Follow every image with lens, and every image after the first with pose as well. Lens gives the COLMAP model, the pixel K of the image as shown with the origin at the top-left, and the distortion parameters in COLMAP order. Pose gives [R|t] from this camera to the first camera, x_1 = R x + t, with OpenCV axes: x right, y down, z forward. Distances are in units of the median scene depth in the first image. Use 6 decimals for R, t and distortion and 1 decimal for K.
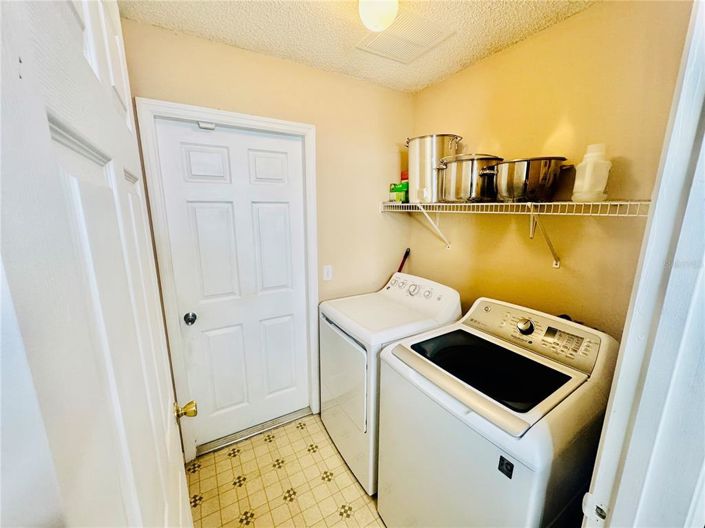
lens RADIAL K [[281.1, 0, 352.2], [0, 281.1, 261.7], [0, 0, 1]] dist [-0.001397, -0.000136]
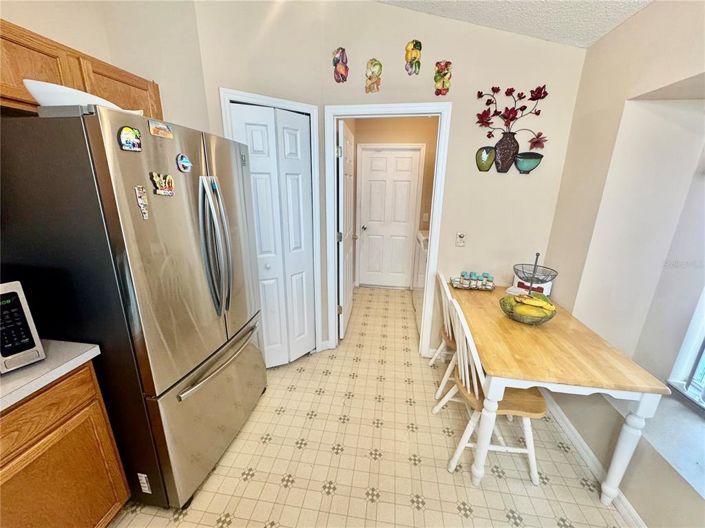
lens RADIAL K [[281.1, 0, 351.6], [0, 281.1, 262.0], [0, 0, 1]] dist [-0.001397, -0.000136]
pose [[0.780053, 0.173646, -0.601135, 0.890955], [-0.130625, 0.984745, 0.114954, 0.224903], [0.611926, -0.011147, 0.790836, -1.050179]]
